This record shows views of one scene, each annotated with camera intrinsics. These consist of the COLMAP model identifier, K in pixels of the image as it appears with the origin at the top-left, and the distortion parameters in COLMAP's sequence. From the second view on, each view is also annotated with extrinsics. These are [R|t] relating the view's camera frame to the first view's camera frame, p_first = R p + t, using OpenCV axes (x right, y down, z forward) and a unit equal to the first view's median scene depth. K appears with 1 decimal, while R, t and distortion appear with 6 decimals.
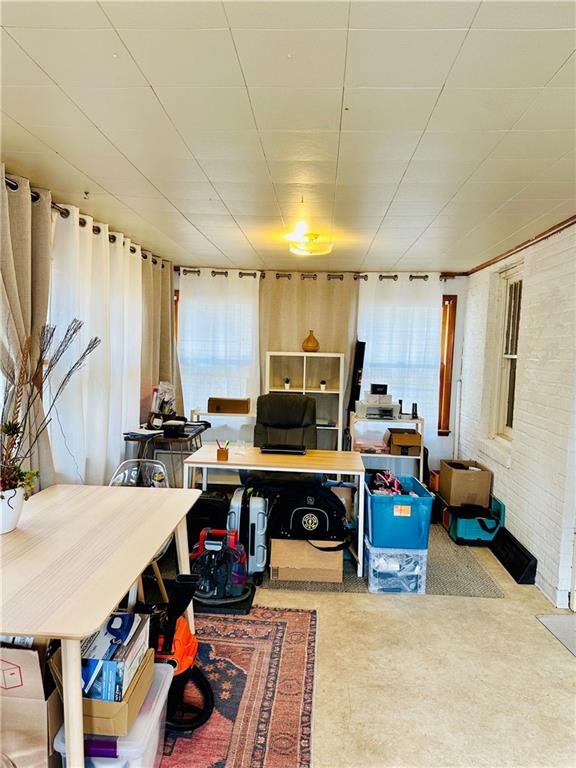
lens RADIAL K [[547.3, 0, 288.0], [0, 547.3, 384.0], [0, 0, 1]] dist [0.034692, -0.047944]
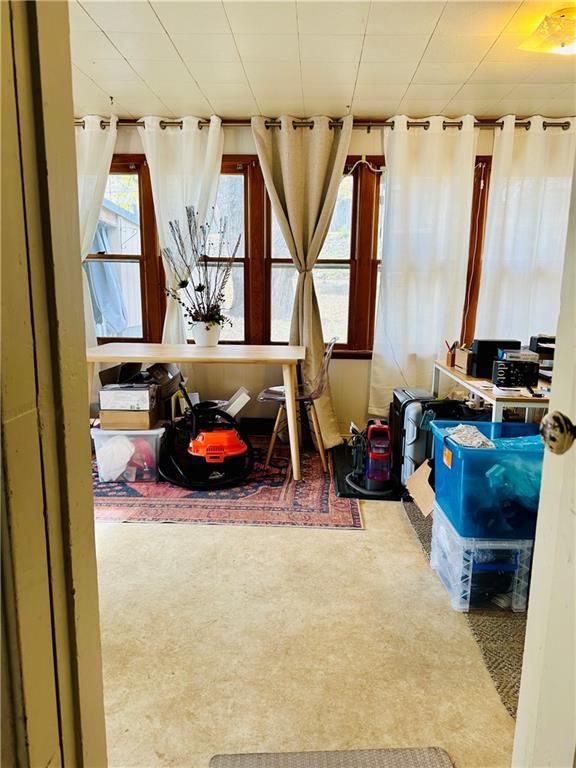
lens RADIAL K [[547.3, 0, 288.0], [0, 547.3, 384.0], [0, 0, 1]] dist [0.034692, -0.047944]
pose [[0.007688, 0.146777, -0.989140, 0.965023], [-0.084599, 0.985718, 0.145611, 0.093923], [0.996385, 0.082561, 0.019995, 0.972534]]
